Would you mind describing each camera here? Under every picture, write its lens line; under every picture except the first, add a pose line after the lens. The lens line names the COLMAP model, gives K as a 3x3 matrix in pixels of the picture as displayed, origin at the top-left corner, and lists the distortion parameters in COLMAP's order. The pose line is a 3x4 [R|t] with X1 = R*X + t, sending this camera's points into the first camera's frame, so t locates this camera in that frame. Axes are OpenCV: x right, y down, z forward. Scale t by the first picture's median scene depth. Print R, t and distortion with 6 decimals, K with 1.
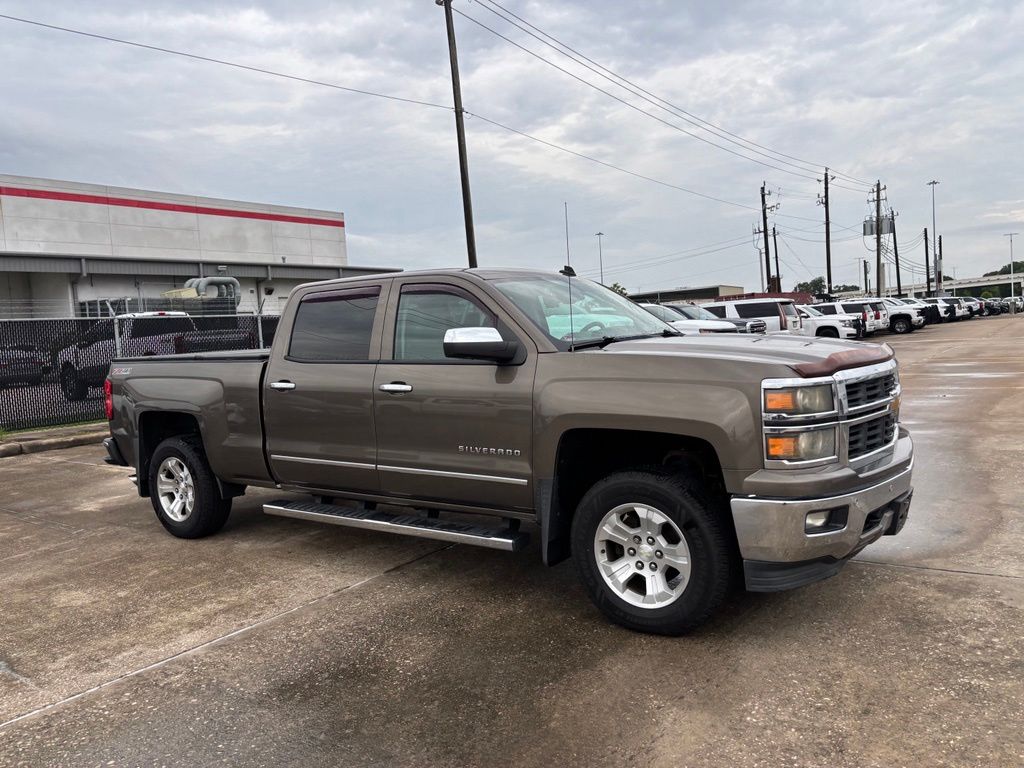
lens RADIAL K [[717.4, 0, 526.2], [0, 717.4, 397.8], [0, 0, 1]] dist [0.039259, -0.043567]
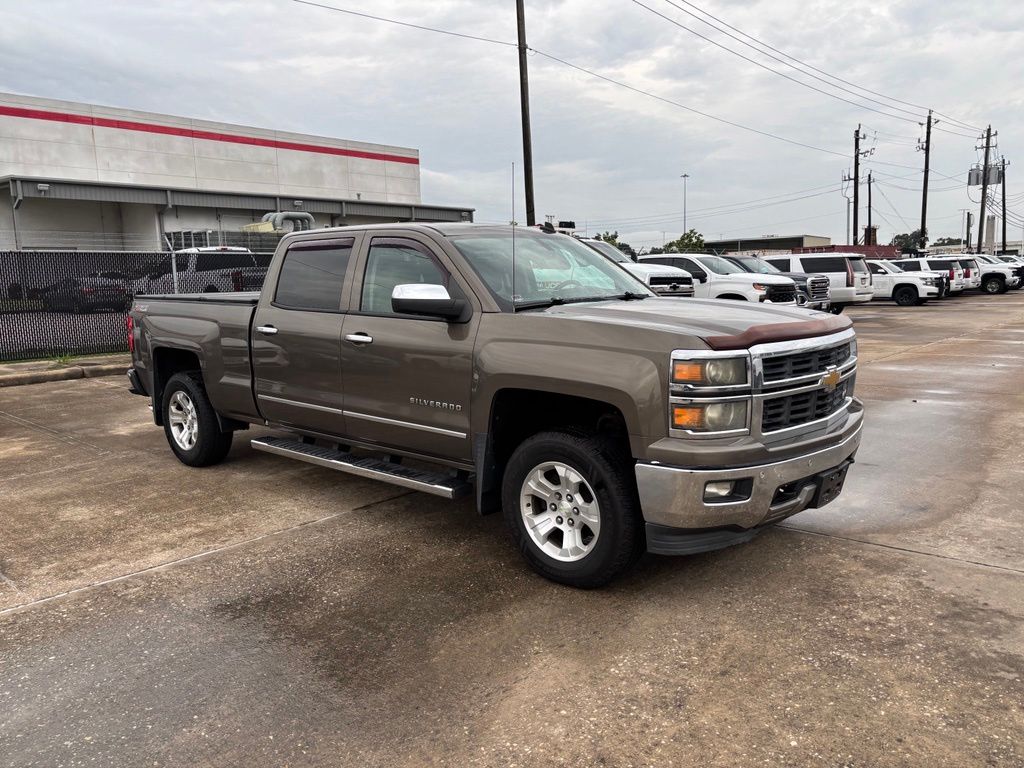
lens RADIAL K [[717.4, 0, 526.2], [0, 717.4, 397.8], [0, 0, 1]] dist [0.039259, -0.043567]
pose [[0.994036, 0.053321, -0.095132, 0.160595], [-0.045796, 0.995774, 0.079606, -0.021427], [0.098975, -0.074775, 0.992276, -0.024492]]
